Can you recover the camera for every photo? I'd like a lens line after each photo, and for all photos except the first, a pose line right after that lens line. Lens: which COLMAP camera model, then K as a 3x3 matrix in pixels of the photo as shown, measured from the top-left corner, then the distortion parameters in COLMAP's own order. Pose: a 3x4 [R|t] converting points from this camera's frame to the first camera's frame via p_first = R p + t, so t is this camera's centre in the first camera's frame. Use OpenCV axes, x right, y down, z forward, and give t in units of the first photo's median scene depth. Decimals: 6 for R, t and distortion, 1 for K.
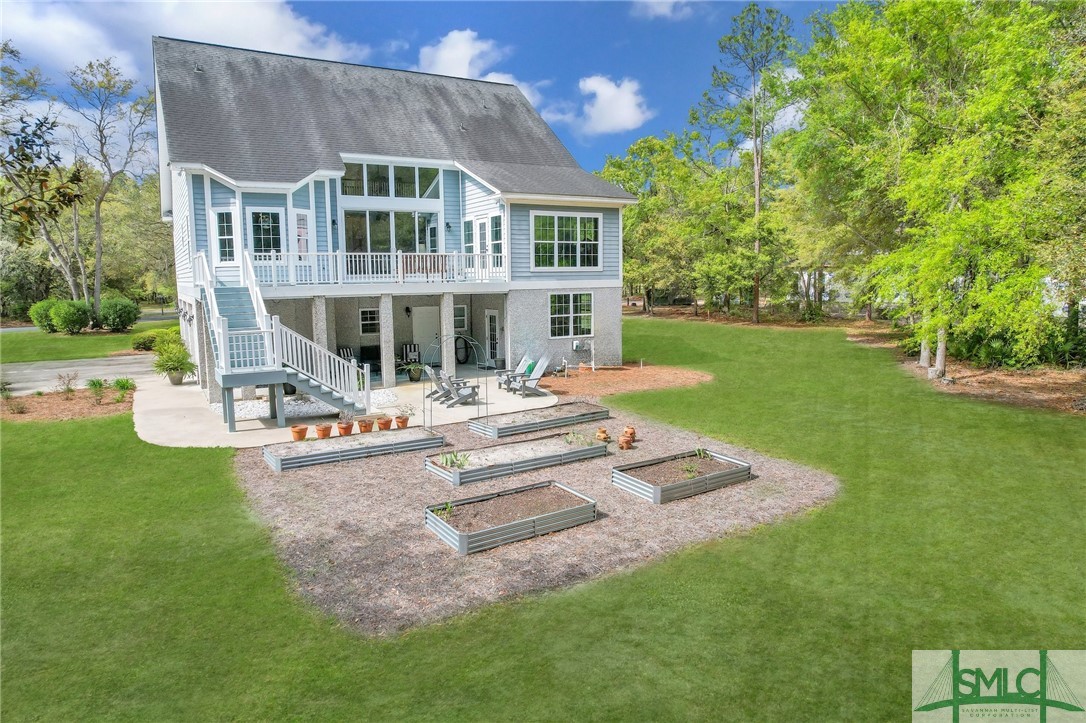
lens RADIAL K [[694.8, 0, 543.4], [0, 694.8, 356.4], [0, 0, 1]] dist [-0.066978, 0.049755]
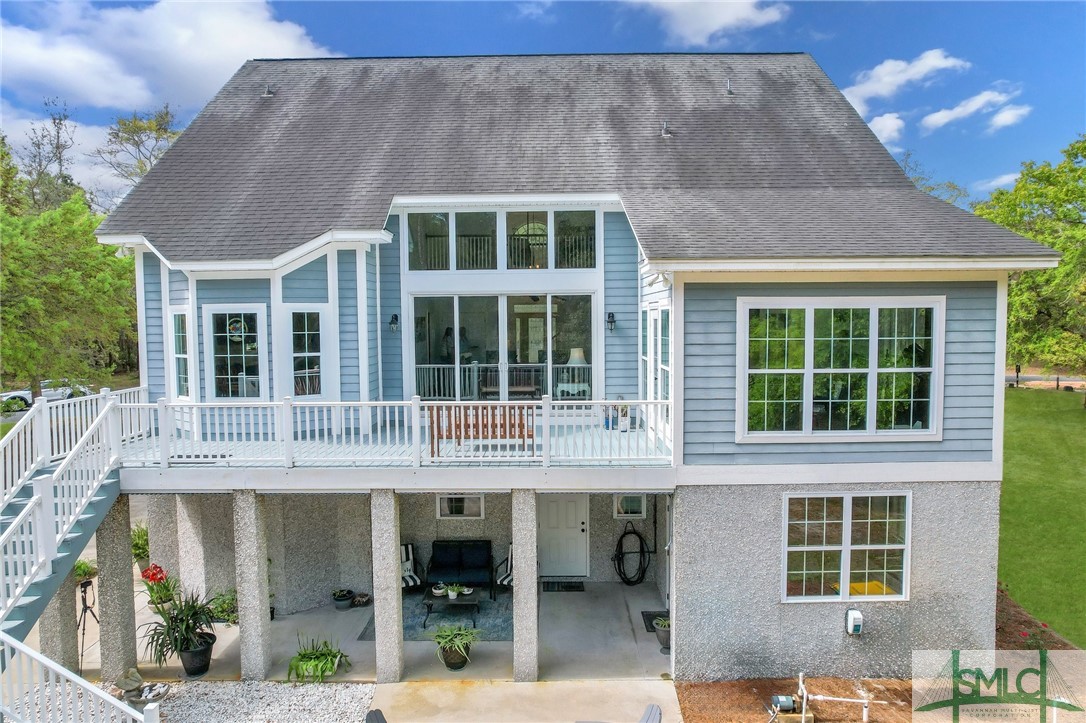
lens RADIAL K [[694.8, 0, 543.4], [0, 694.8, 356.4], [0, 0, 1]] dist [-0.066978, 0.049755]
pose [[0.858413, 0.033211, -0.511883, 0.090940], [-0.060942, 0.997437, -0.037485, -0.147243], [0.509326, 0.063373, 0.858237, 0.565037]]
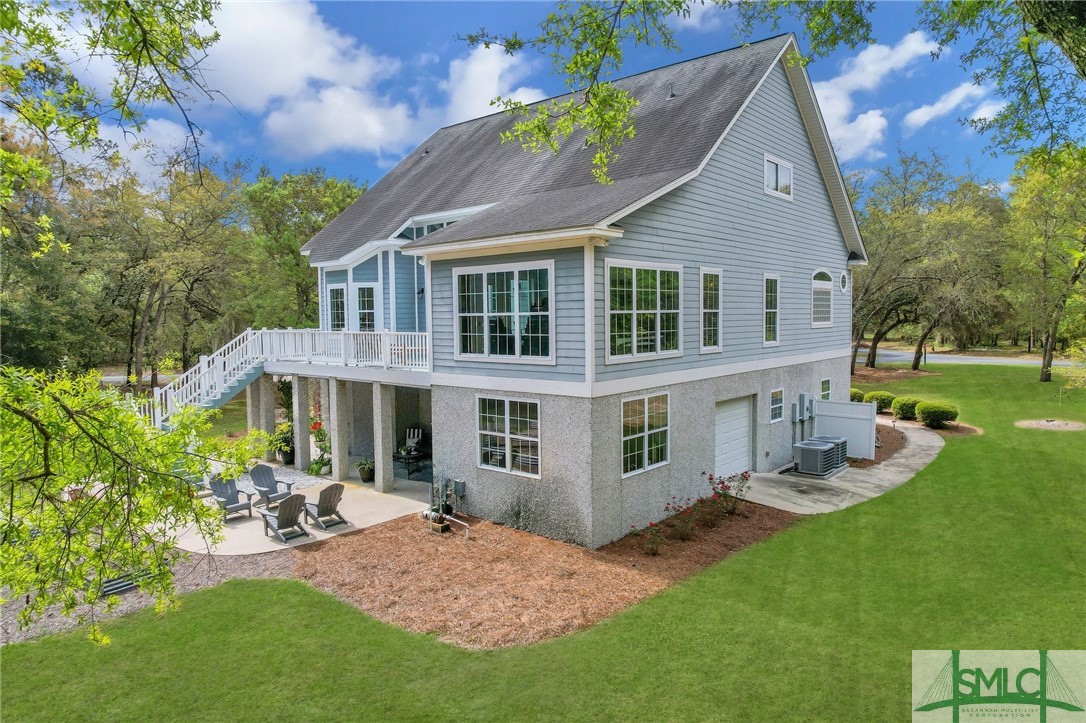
lens RADIAL K [[694.8, 0, 543.4], [0, 694.8, 356.4], [0, 0, 1]] dist [-0.066978, 0.049755]
pose [[0.322810, 0.065109, -0.944222, 0.616317], [-0.099990, 0.994394, 0.034384, -0.152487], [0.941167, 0.083313, 0.327510, 0.838863]]
